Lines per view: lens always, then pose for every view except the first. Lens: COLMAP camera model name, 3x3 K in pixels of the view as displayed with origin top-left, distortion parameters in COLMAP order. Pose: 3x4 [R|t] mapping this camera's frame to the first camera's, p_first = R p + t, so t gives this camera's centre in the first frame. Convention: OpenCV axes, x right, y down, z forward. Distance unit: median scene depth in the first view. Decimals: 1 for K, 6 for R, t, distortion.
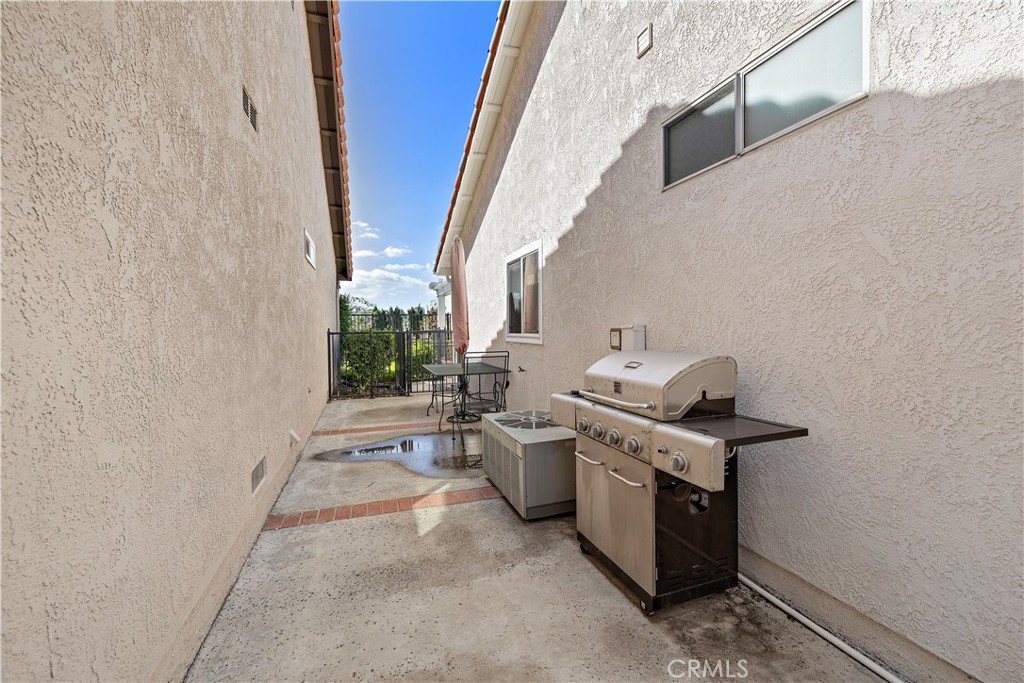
lens RADIAL K [[430.9, 0, 516.5], [0, 430.9, 335.5], [0, 0, 1]] dist [0.000601, -0.000451]
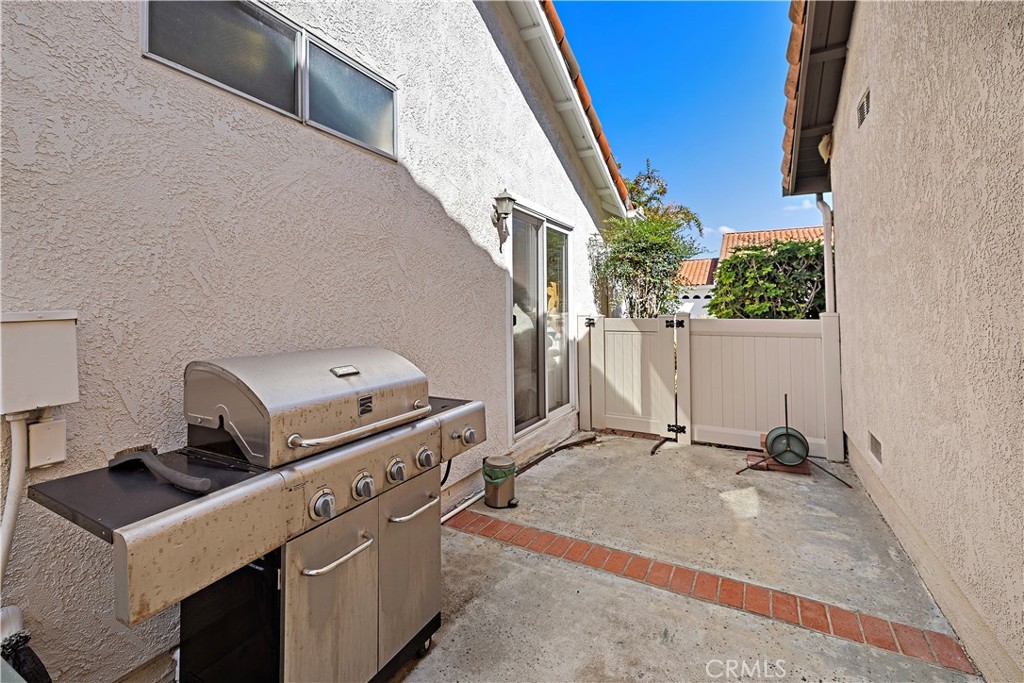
lens RADIAL K [[449.8, 0, 512.7], [0, 449.8, 295.6], [0, 0, 1]] dist [-0.001668, -0.000183]
pose [[-0.673117, 0.039779, 0.738466, -0.323791], [0.024268, 0.999203, -0.031703, -0.016203], [-0.739138, -0.003419, -0.673545, 0.958811]]
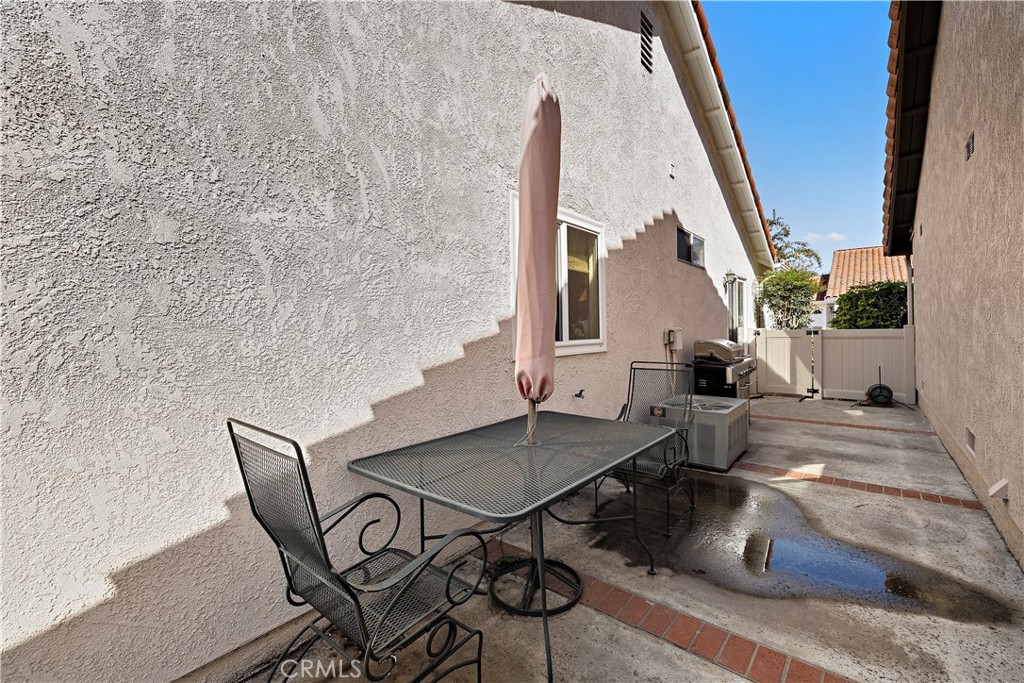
lens RADIAL K [[430.9, 0, 516.5], [0, 430.9, 335.5], [0, 0, 1]] dist [0.000601, -0.000451]
pose [[-0.520514, 0.010004, 0.853795, -0.832753], [0.039419, 0.999147, 0.012324, -0.039967], [-0.852943, 0.040070, -0.520464, 2.338361]]
